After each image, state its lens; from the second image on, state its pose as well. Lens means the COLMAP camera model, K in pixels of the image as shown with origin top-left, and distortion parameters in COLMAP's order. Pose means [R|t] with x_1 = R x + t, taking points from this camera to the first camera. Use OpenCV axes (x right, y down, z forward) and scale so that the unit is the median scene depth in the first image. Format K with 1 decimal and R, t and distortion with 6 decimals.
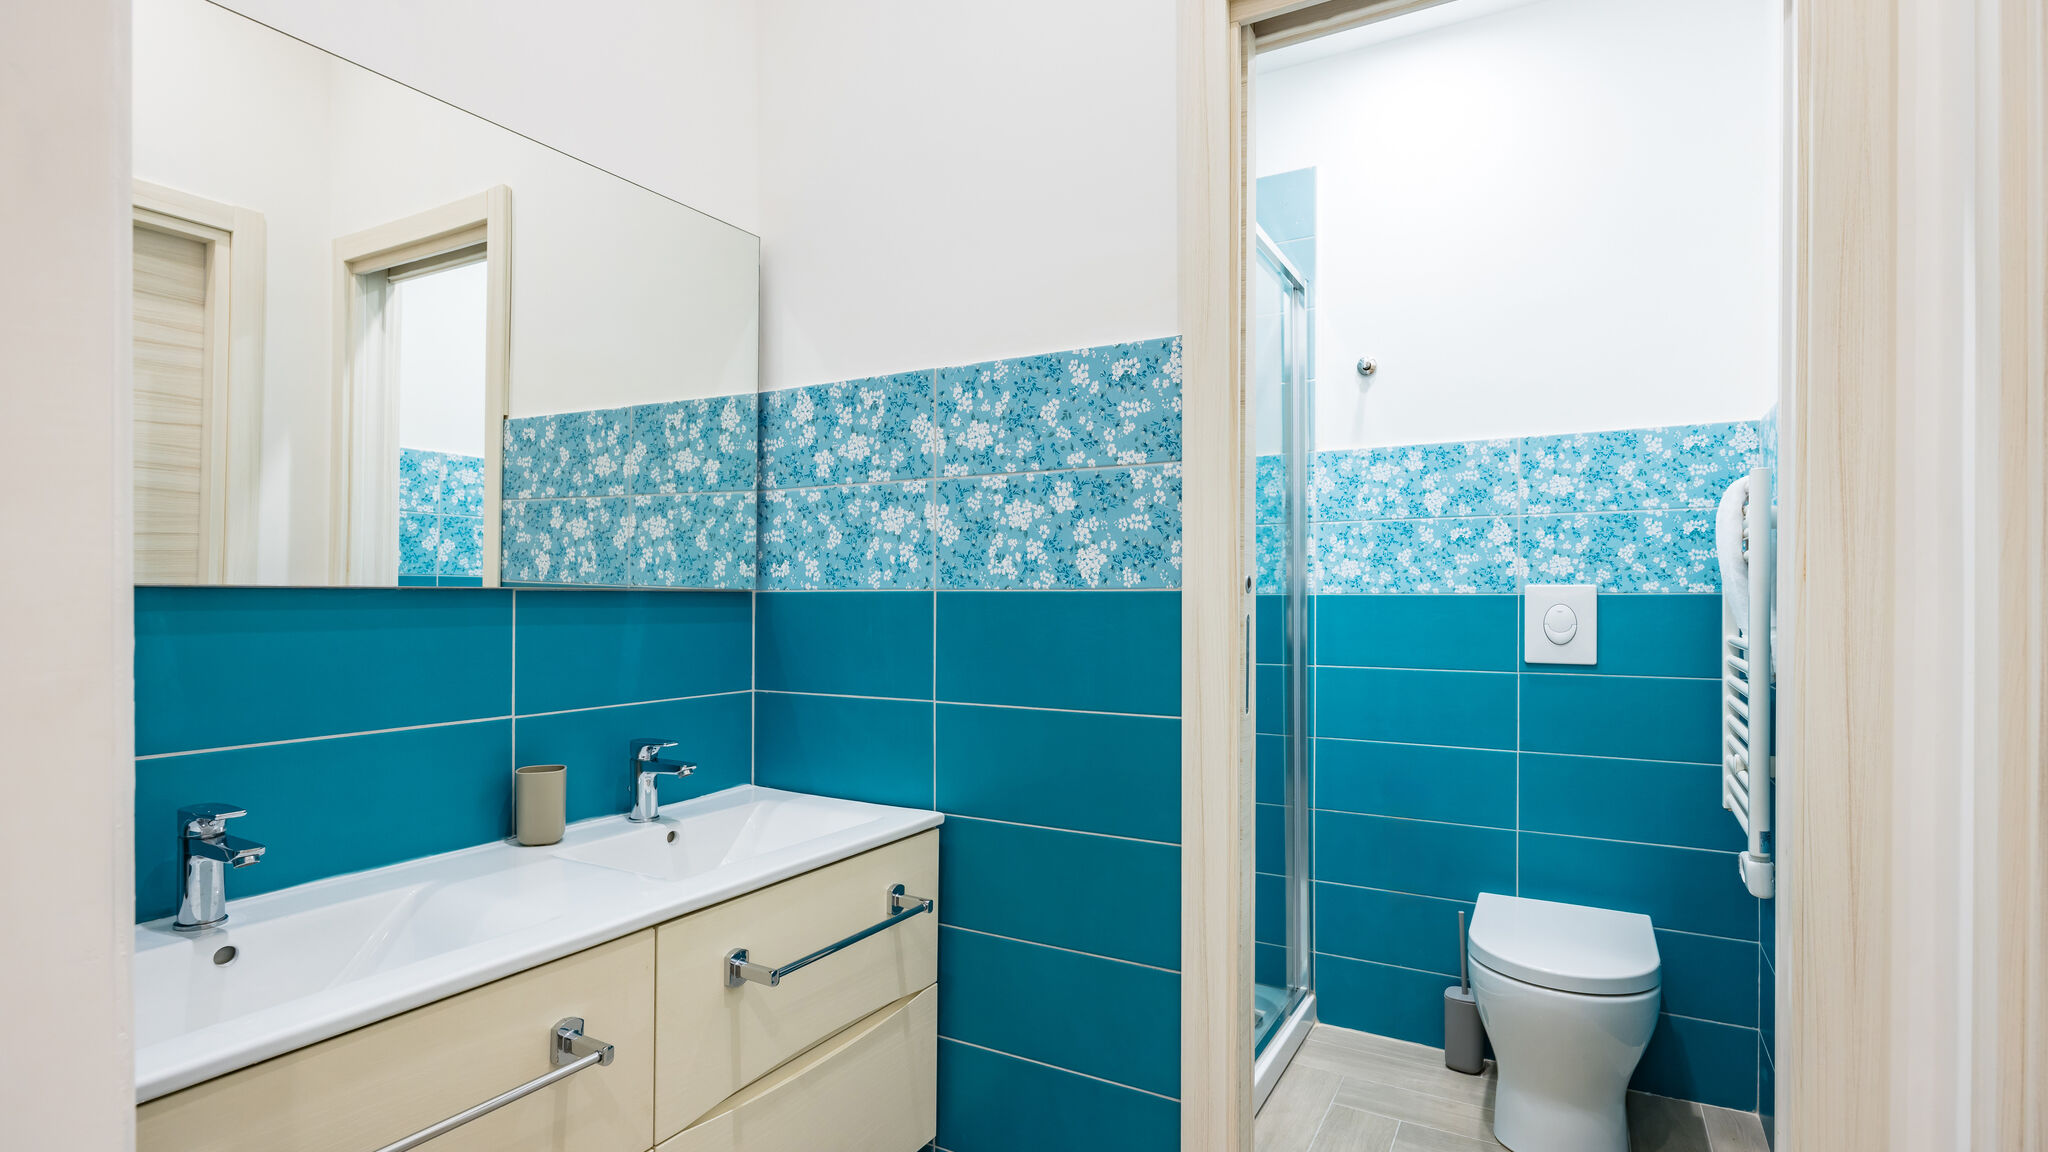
lens RADIAL K [[985.5, 0, 1031.3], [0, 985.5, 600.3], [0, 0, 1]] dist [0.013675, -0.000315]
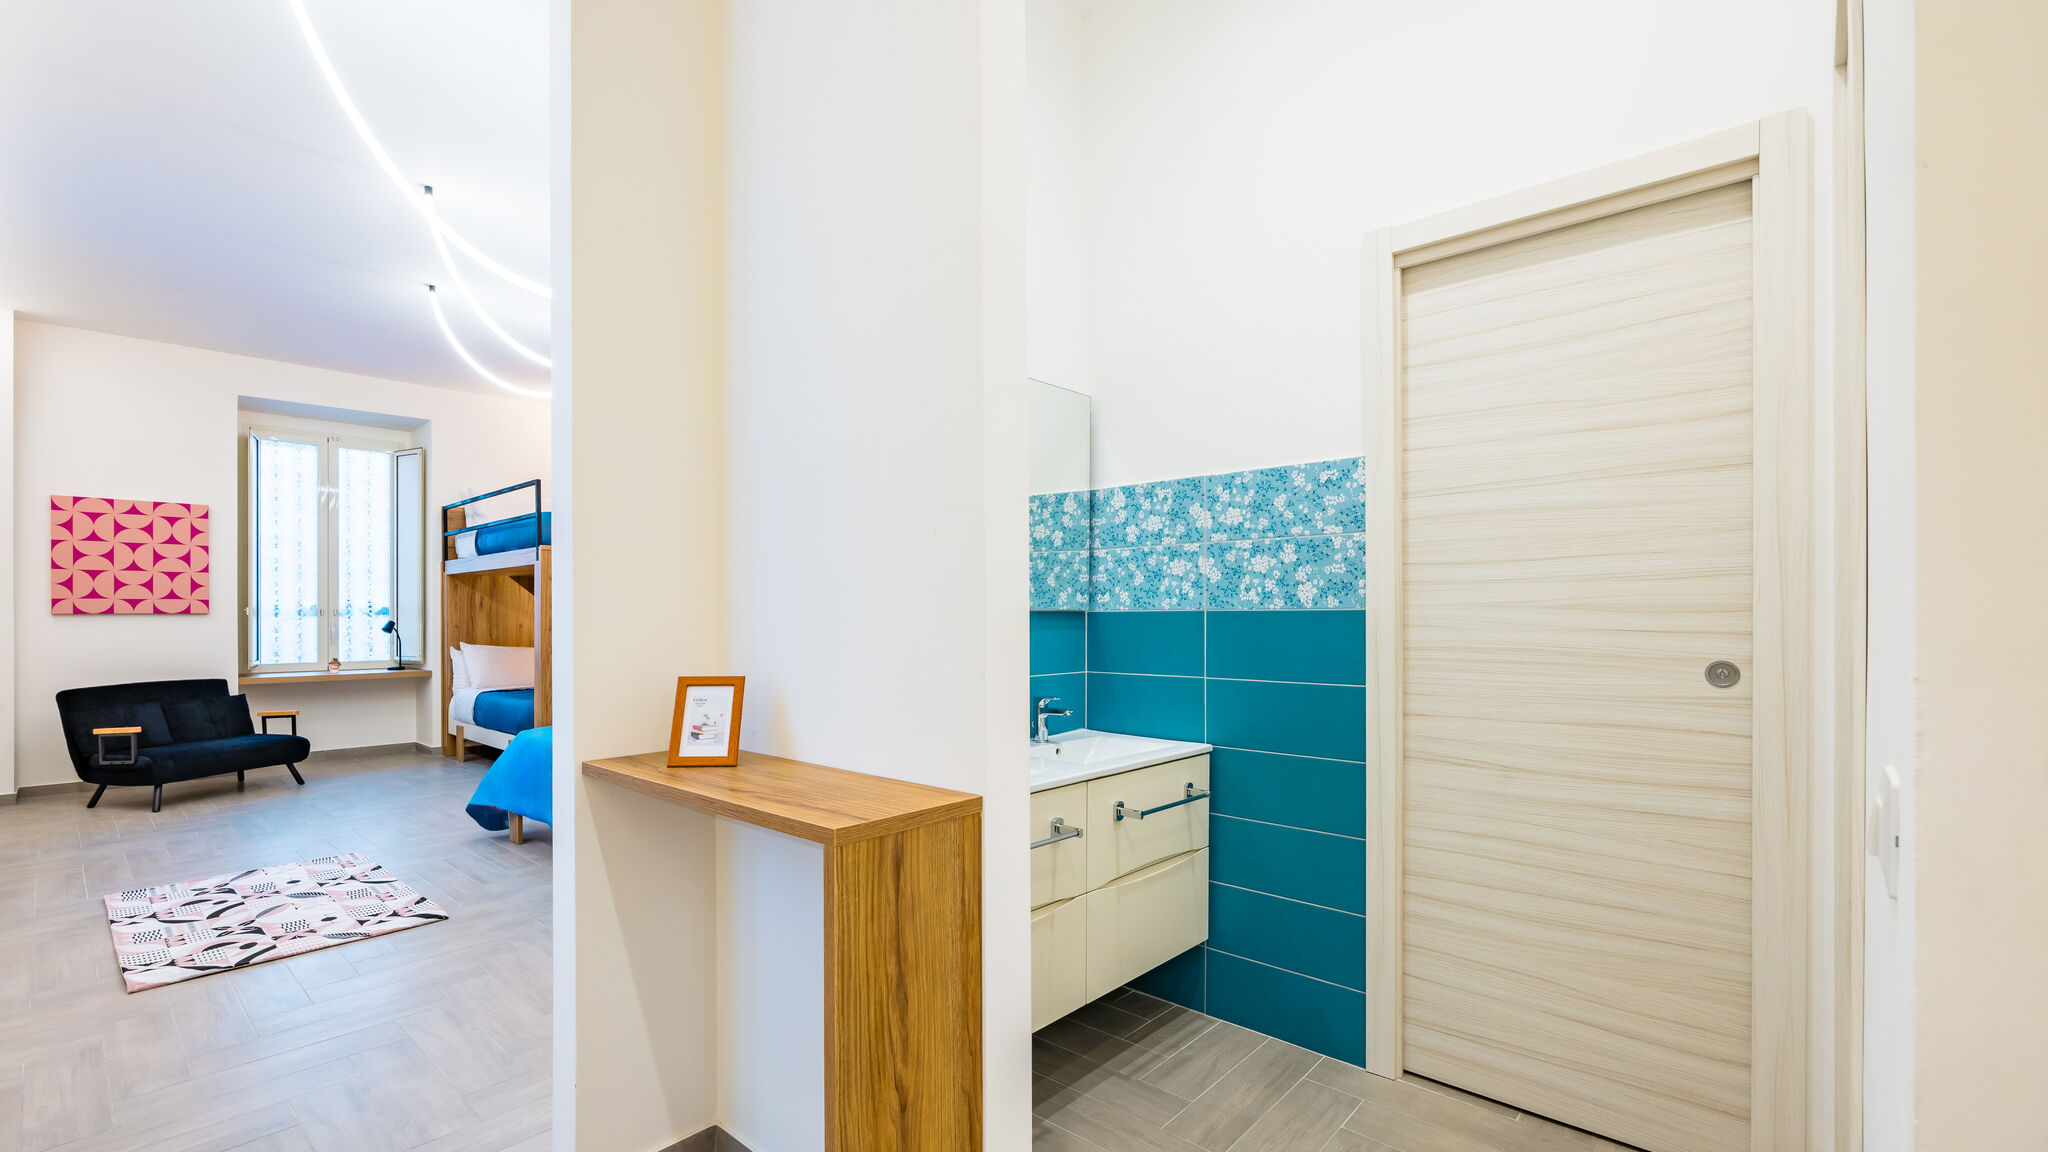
lens RADIAL K [[887.3, 0, 996.4], [0, 887.3, 616.6], [0, 0, 1]] dist [-0.004590, 0.000117]
pose [[0.971368, -0.003889, -0.237546, -0.081754], [0.003569, 0.999992, -0.001780, 0.002009], [0.237551, 0.000881, 0.971375, -0.504462]]
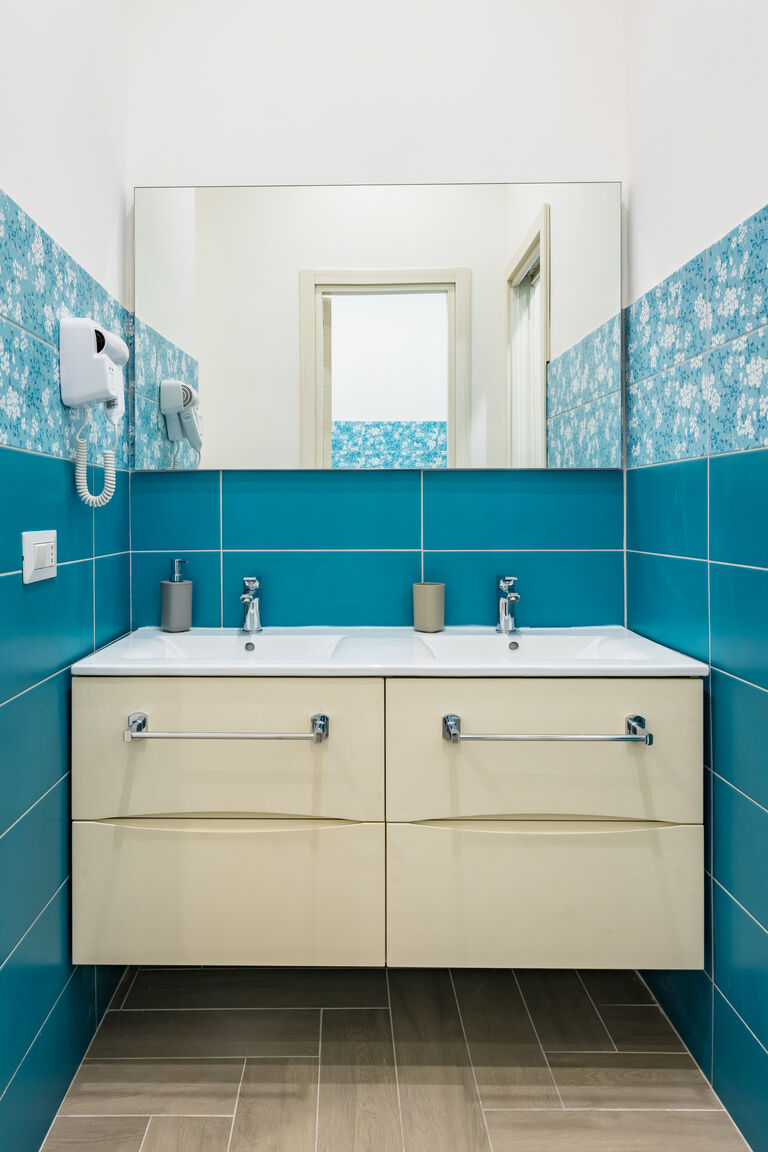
lens RADIAL K [[783.7, 0, 348.2], [0, 783.7, 506.8], [0, 0, 1]] dist [-0.002696, -0.002828]
pose [[0.484791, -0.009468, -0.874579, 0.435497], [0.001618, 0.999949, -0.009928, 0.050066], [0.874629, 0.003398, 0.484782, 0.242629]]
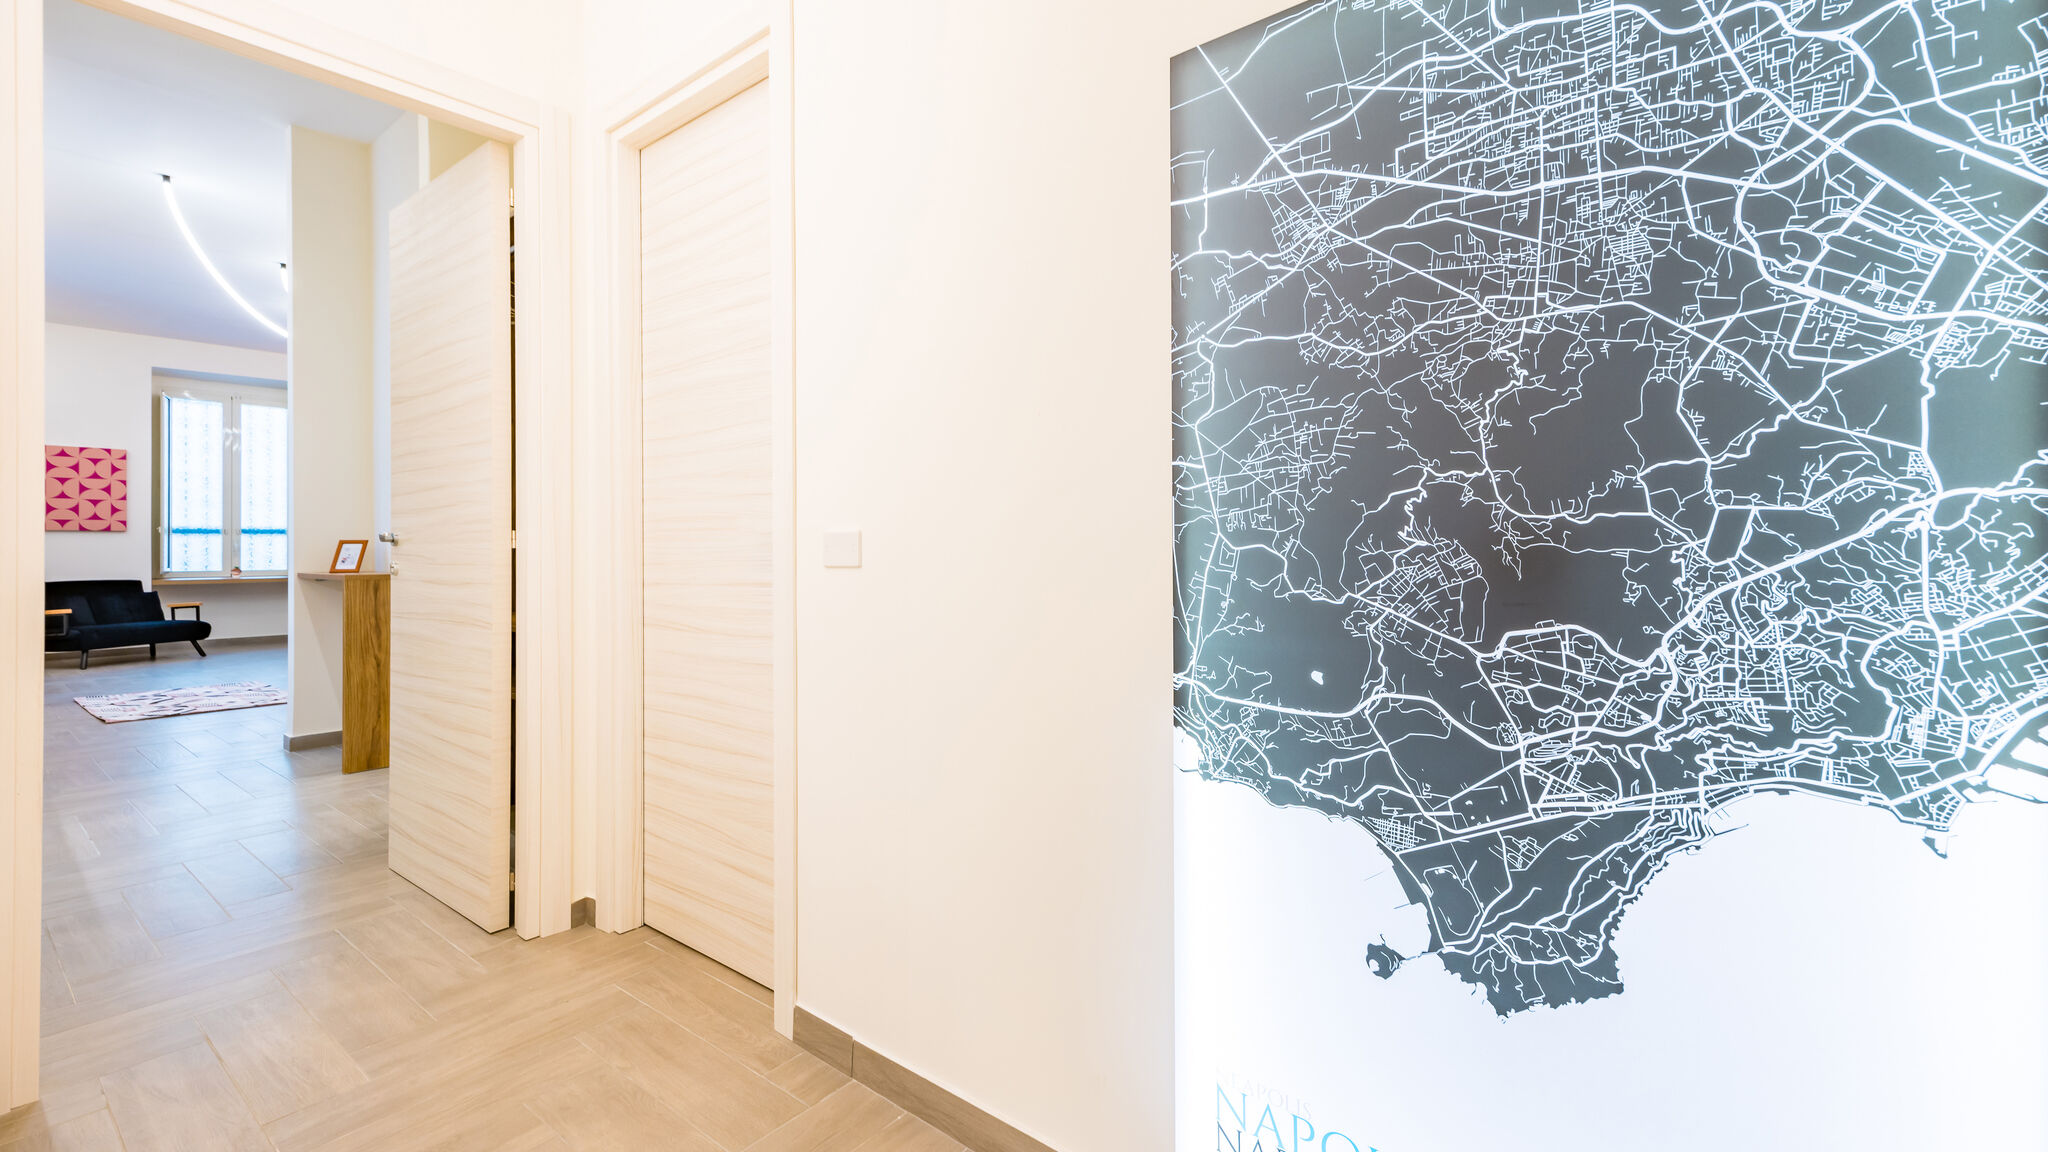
lens RADIAL K [[873.5, 0, 1073.8], [0, 873.5, 541.1], [0, 0, 1]] dist [0.018556, -0.000235]
pose [[0.989093, -0.007435, -0.147101, 1.637949], [0.006300, 0.999947, -0.008180, 0.093371], [0.147154, 0.007164, 0.989088, -1.722394]]
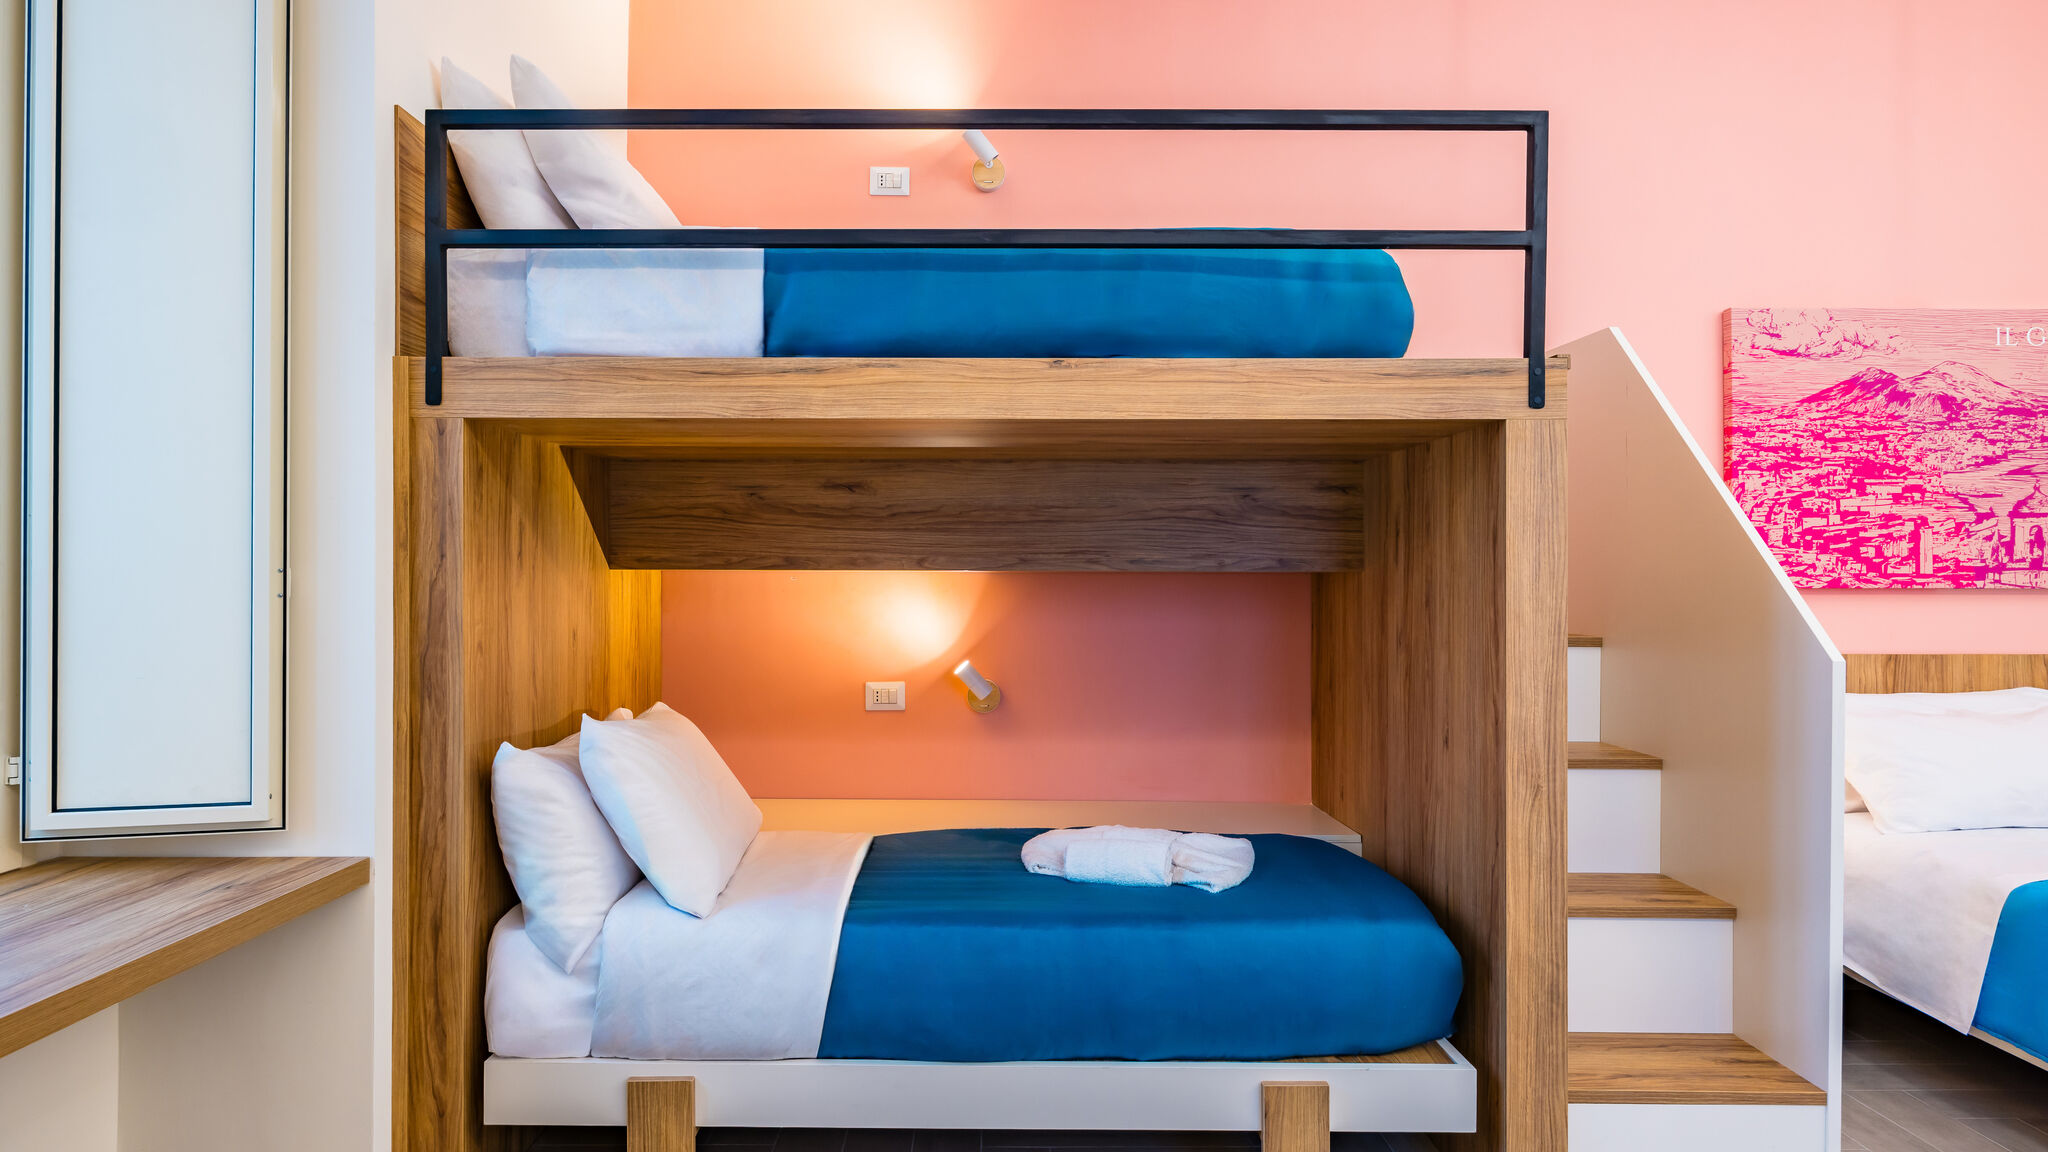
lens RADIAL K [[1180.6, 0, 989.0], [0, 1180.6, 574.3], [0, 0, 1]] dist [0.001640, 0.000501]
pose [[0.874214, -0.000369, 0.485541, -3.502533], [-0.000071, 1.000000, 0.000888, -0.046688], [-0.485541, -0.000811, 0.874214, 1.452732]]
